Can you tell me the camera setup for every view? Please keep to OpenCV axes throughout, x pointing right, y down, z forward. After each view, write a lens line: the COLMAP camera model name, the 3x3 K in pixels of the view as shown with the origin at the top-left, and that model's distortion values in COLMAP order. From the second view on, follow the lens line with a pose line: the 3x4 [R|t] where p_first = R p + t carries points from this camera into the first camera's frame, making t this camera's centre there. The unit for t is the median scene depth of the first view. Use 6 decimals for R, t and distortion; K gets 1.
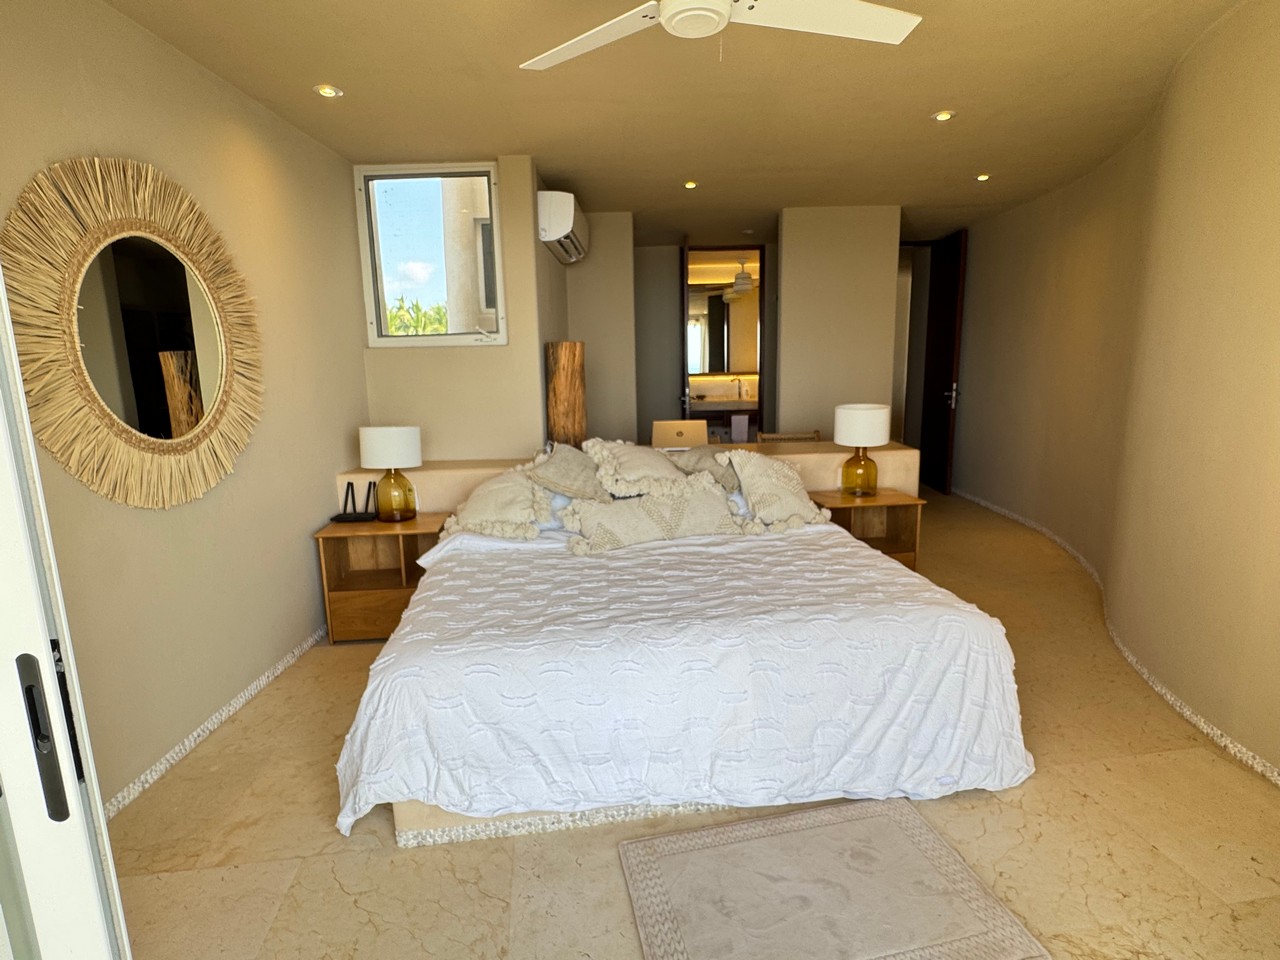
lens RADIAL K [[713.0, 0, 641.3], [0, 713.0, 487.1], [0, 0, 1]] dist [0.001756, -0.001074]
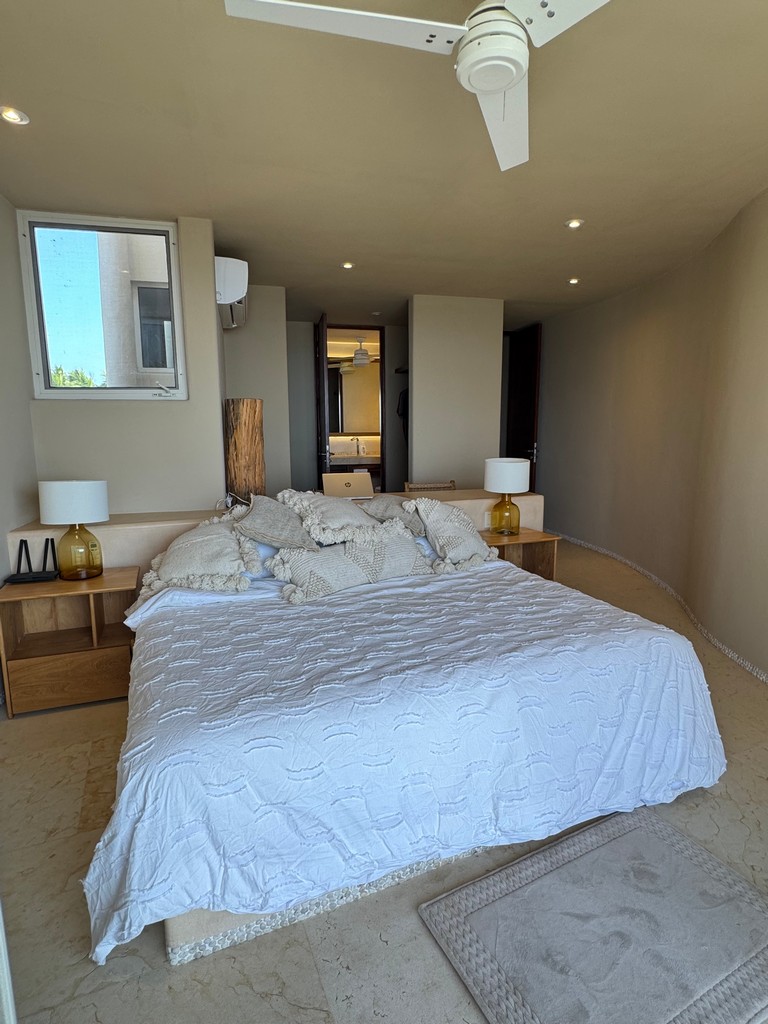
lens RADIAL K [[570.4, 0, 384.0], [0, 570.4, 512.0], [0, 0, 1]] dist [0.001756, -0.001074]
pose [[0.961061, -0.025117, 0.275191, -0.217841], [0.032844, 0.999184, -0.023506, -0.014518], [-0.274376, 0.031629, 0.961102, 0.201737]]
